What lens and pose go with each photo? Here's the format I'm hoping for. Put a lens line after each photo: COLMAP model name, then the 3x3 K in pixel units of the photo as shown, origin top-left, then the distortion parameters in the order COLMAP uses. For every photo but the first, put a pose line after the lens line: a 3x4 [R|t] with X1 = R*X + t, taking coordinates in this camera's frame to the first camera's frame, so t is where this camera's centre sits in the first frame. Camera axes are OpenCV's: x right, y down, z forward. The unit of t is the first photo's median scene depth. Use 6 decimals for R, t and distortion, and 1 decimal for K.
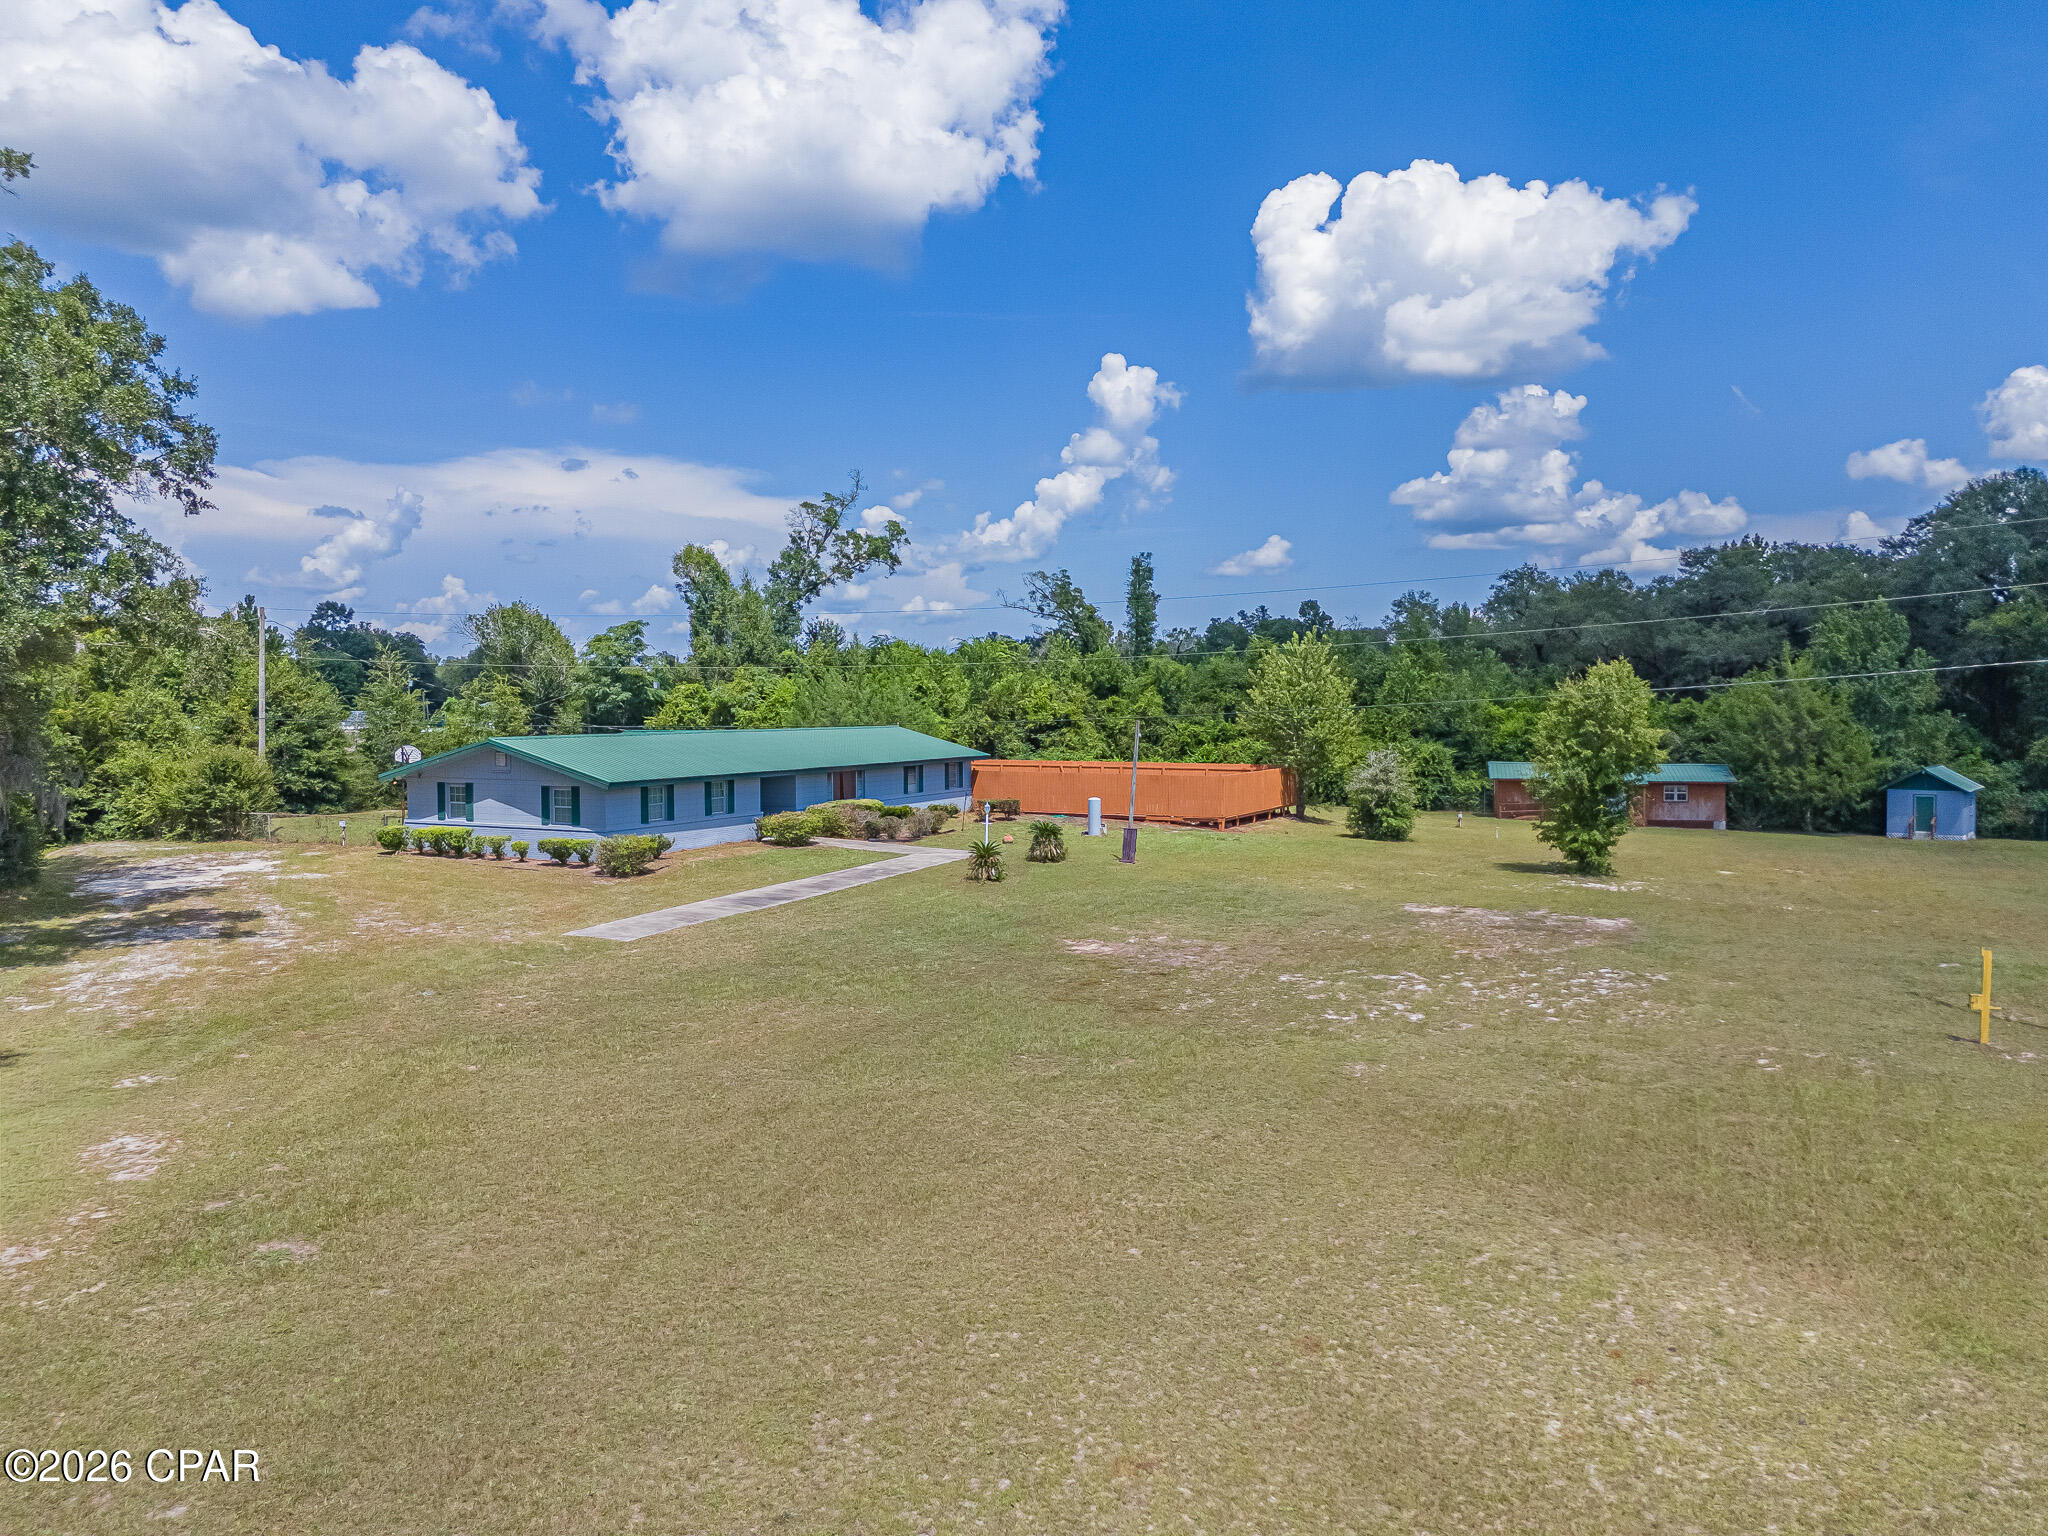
lens RADIAL K [[1554.0, 0, 1024.0], [0, 1554.0, 768.0], [0, 0, 1]] dist [0.068329, -0.066062]
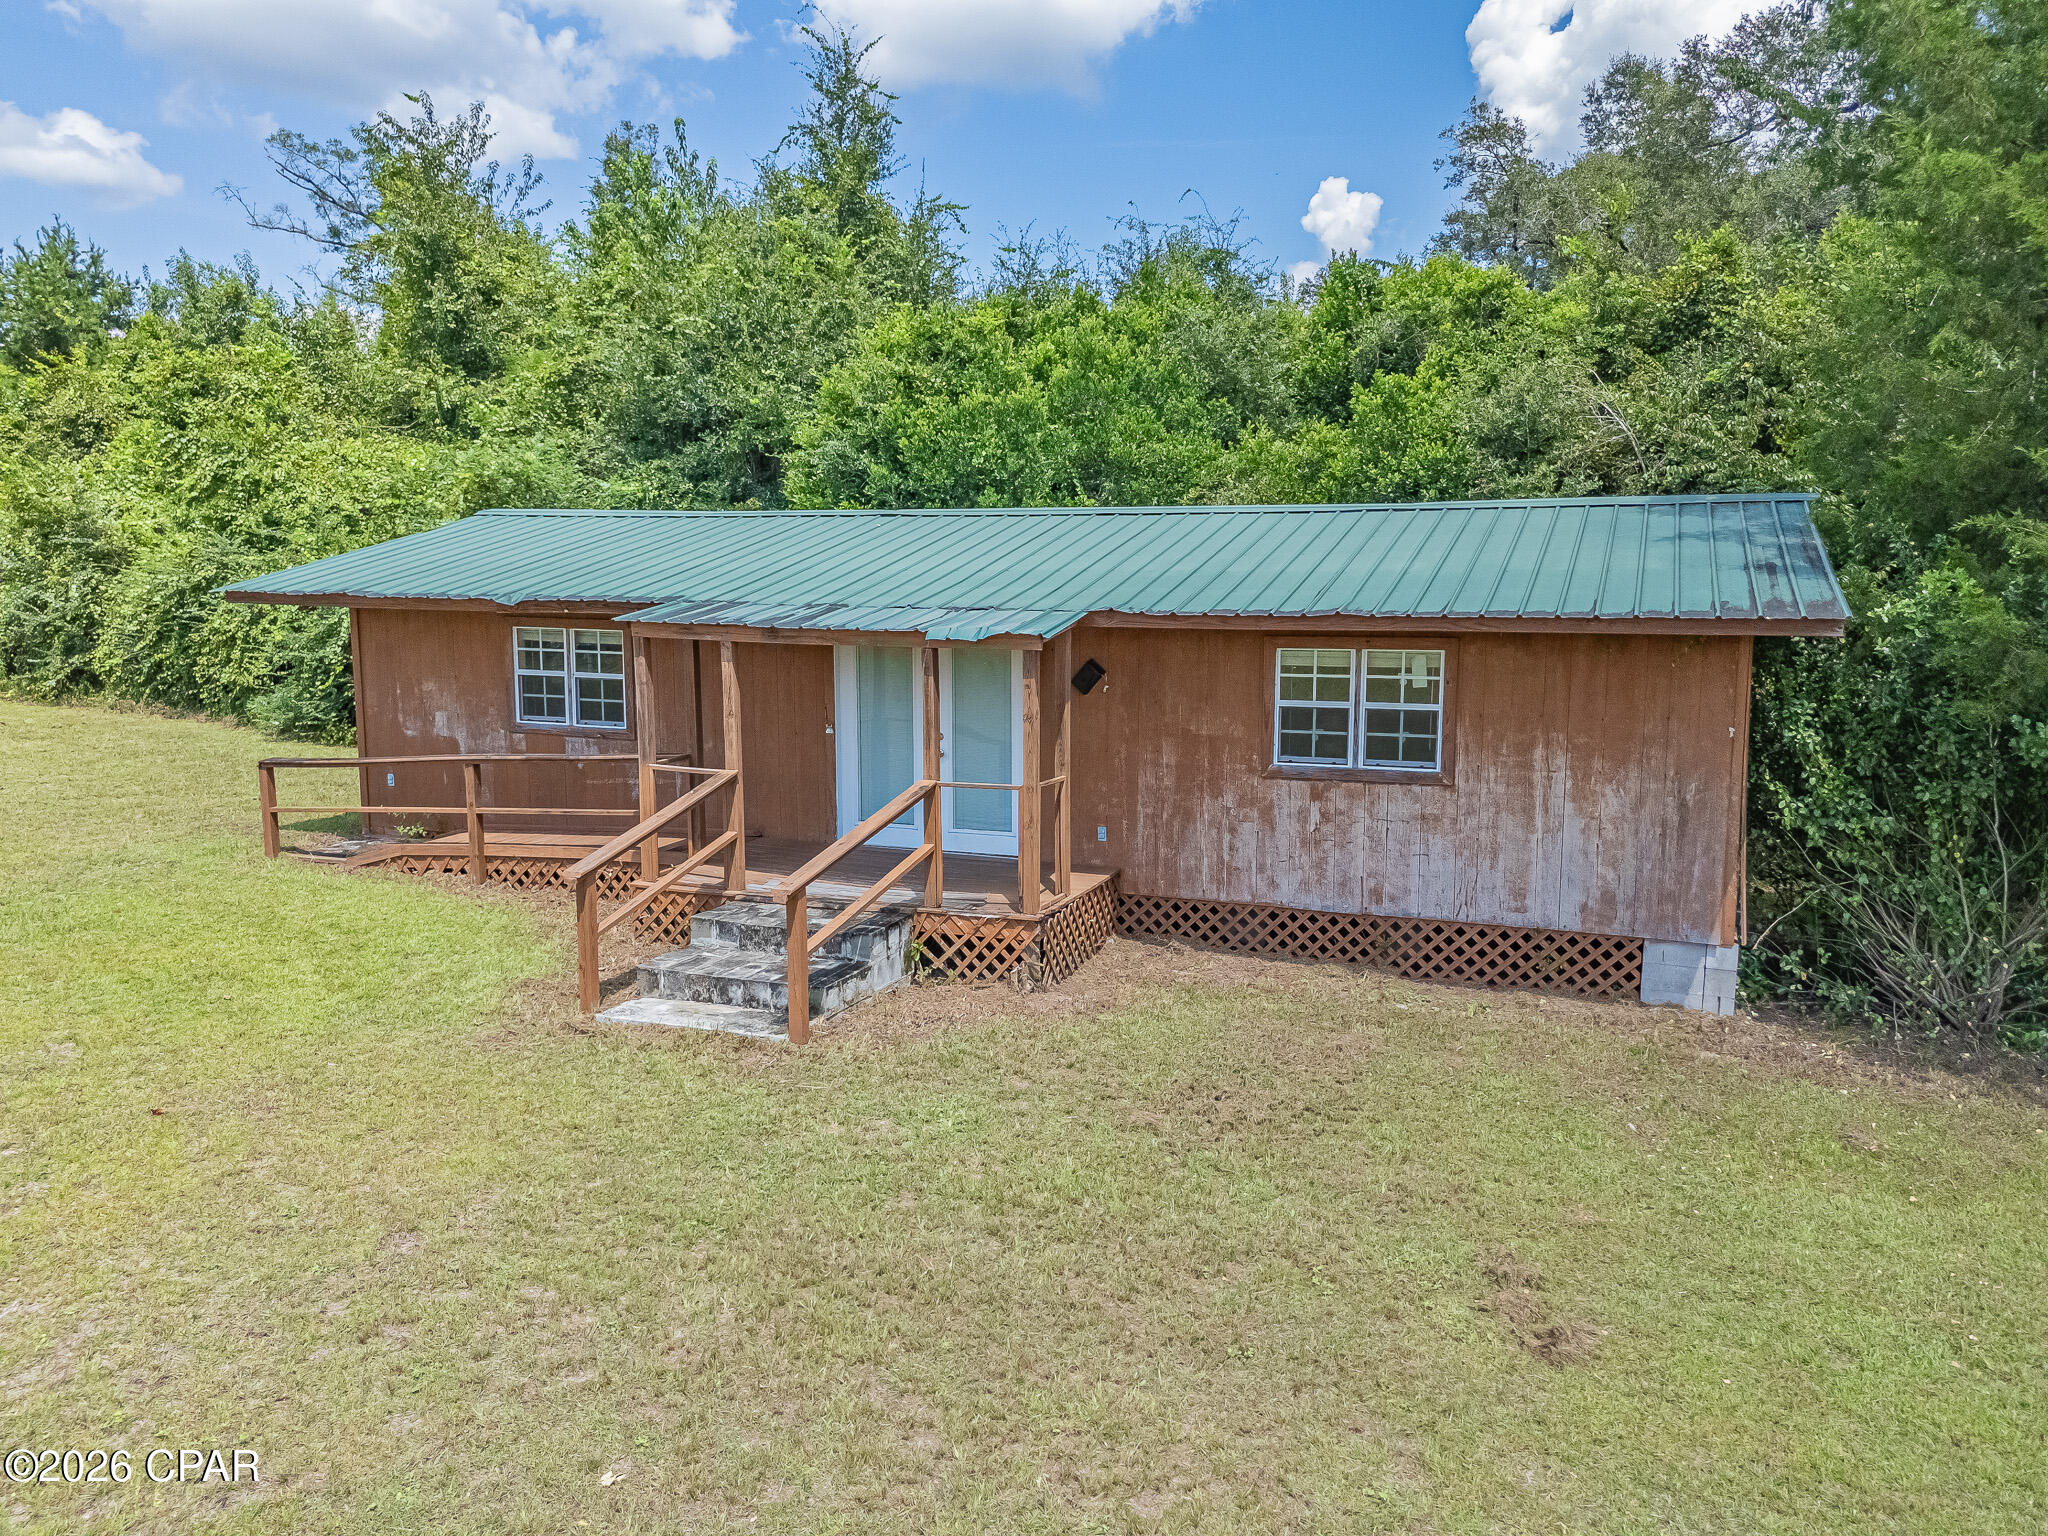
lens RADIAL K [[1554.0, 0, 1024.0], [0, 1554.0, 768.0], [0, 0, 1]] dist [0.068329, -0.066062]
pose [[0.991930, 0.020689, -0.125089, 0.405776], [-0.009030, 0.995619, 0.093063, 0.009543], [0.126466, -0.091182, 0.987771, 0.872965]]
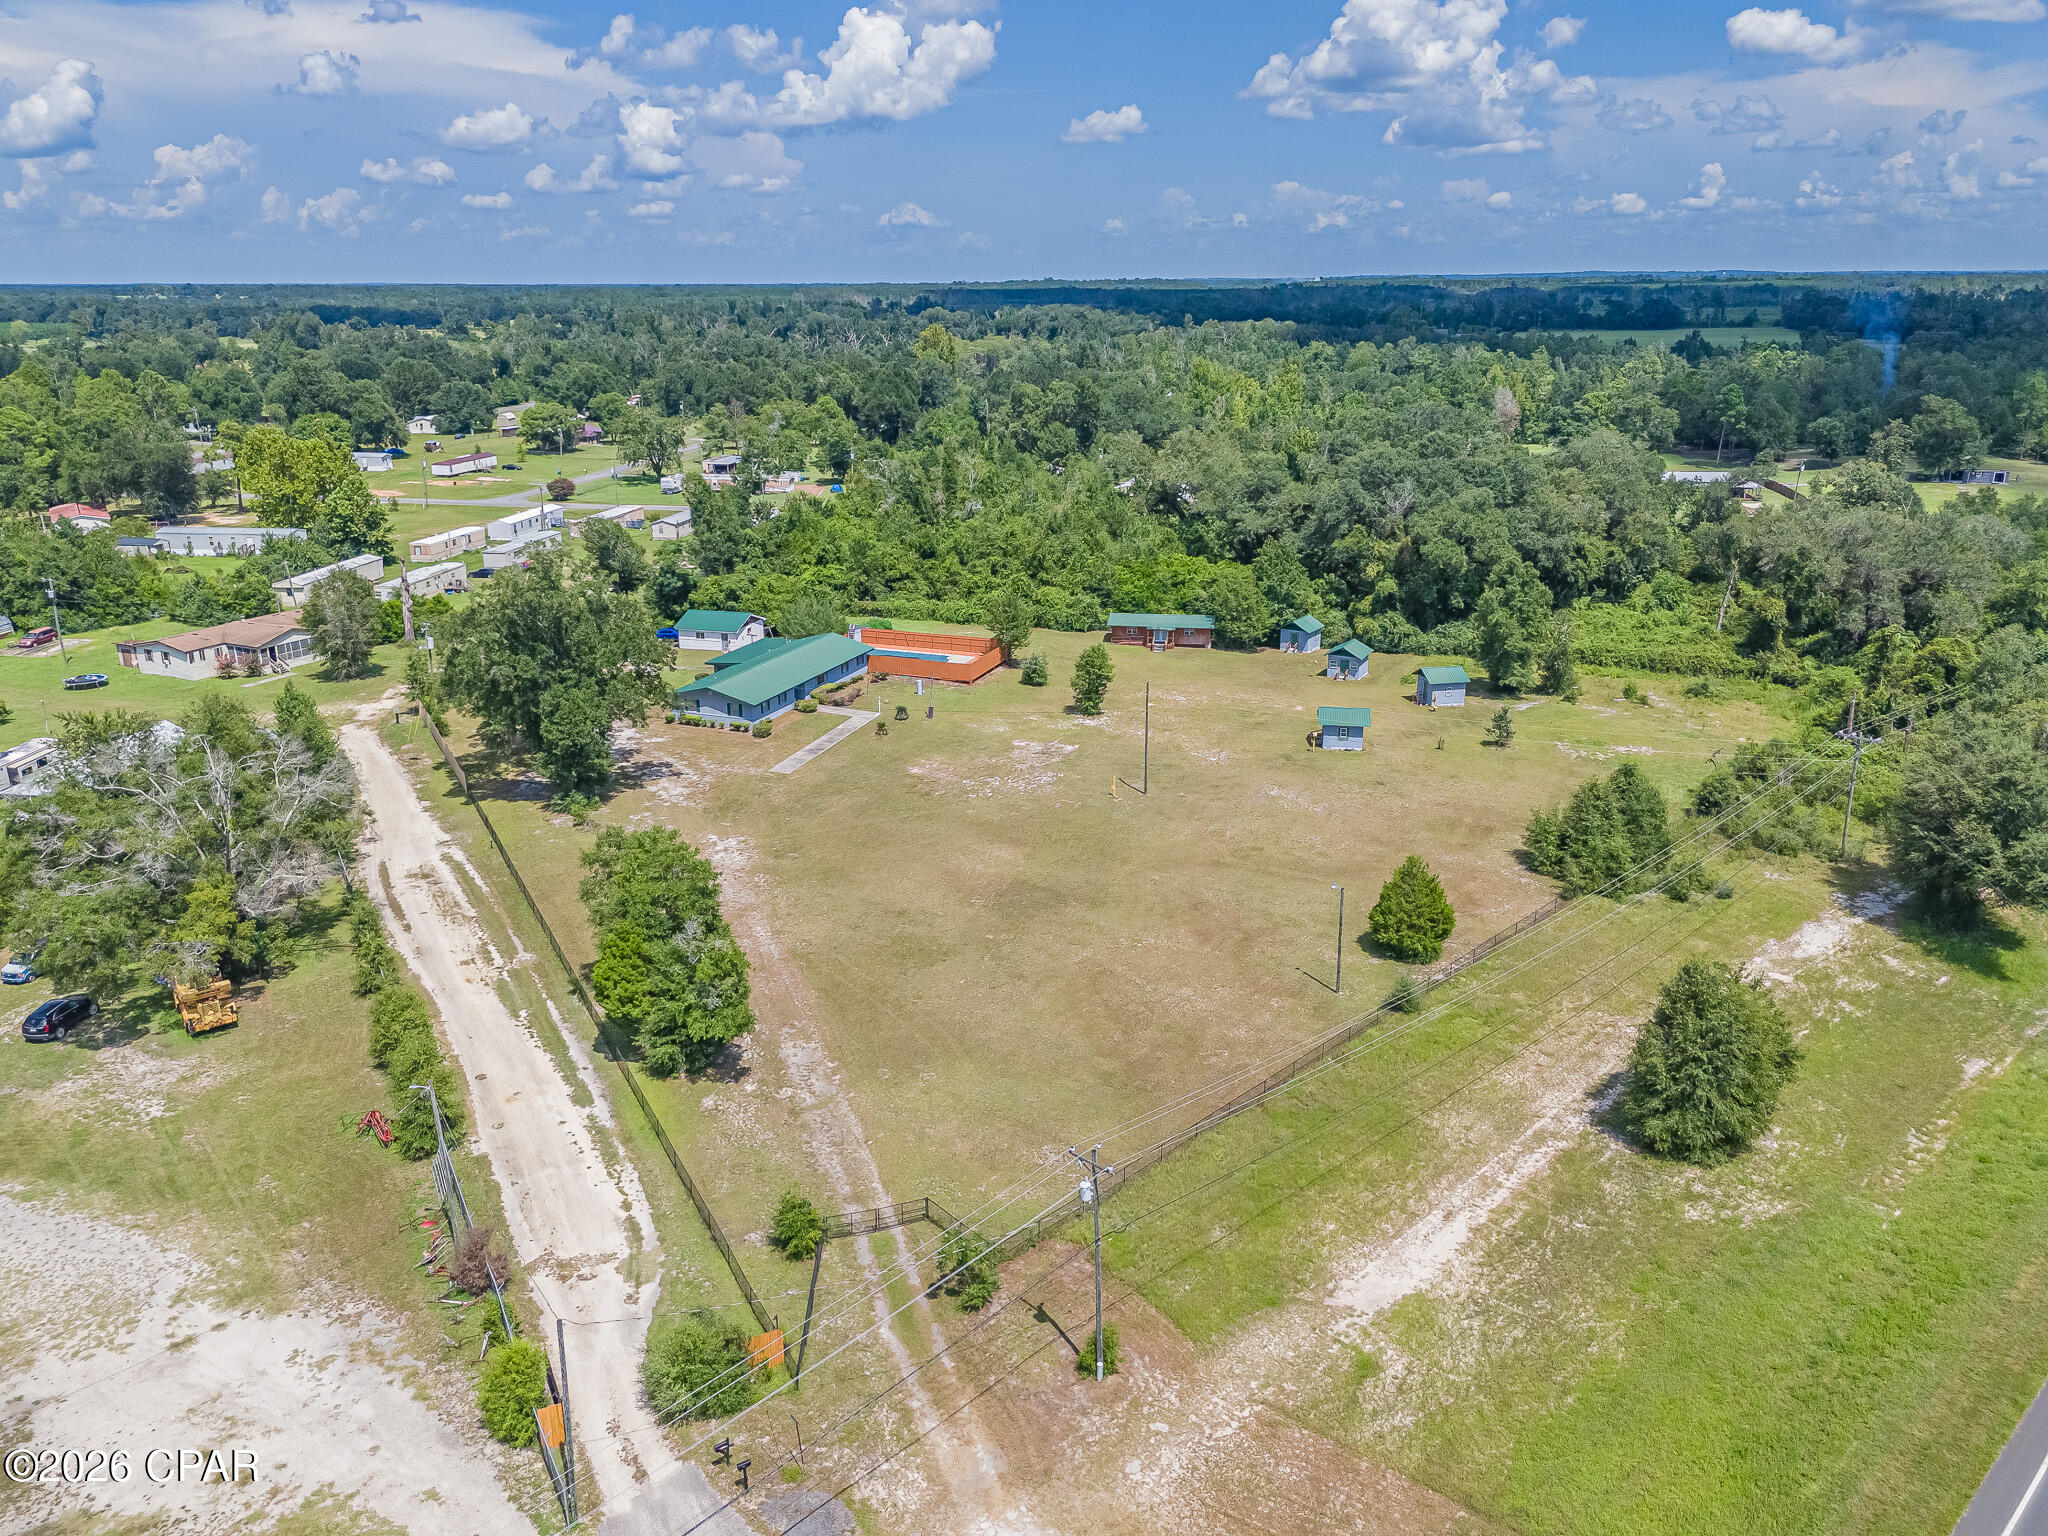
lens RADIAL K [[1554.0, 0, 1024.0], [0, 1554.0, 768.0], [0, 0, 1]] dist [0.068329, -0.066062]
pose [[0.994993, -0.036527, 0.093028, -0.018576], [0.011797, 0.967235, 0.253610, -0.350288], [-0.099243, -0.251243, 0.962823, -1.094264]]
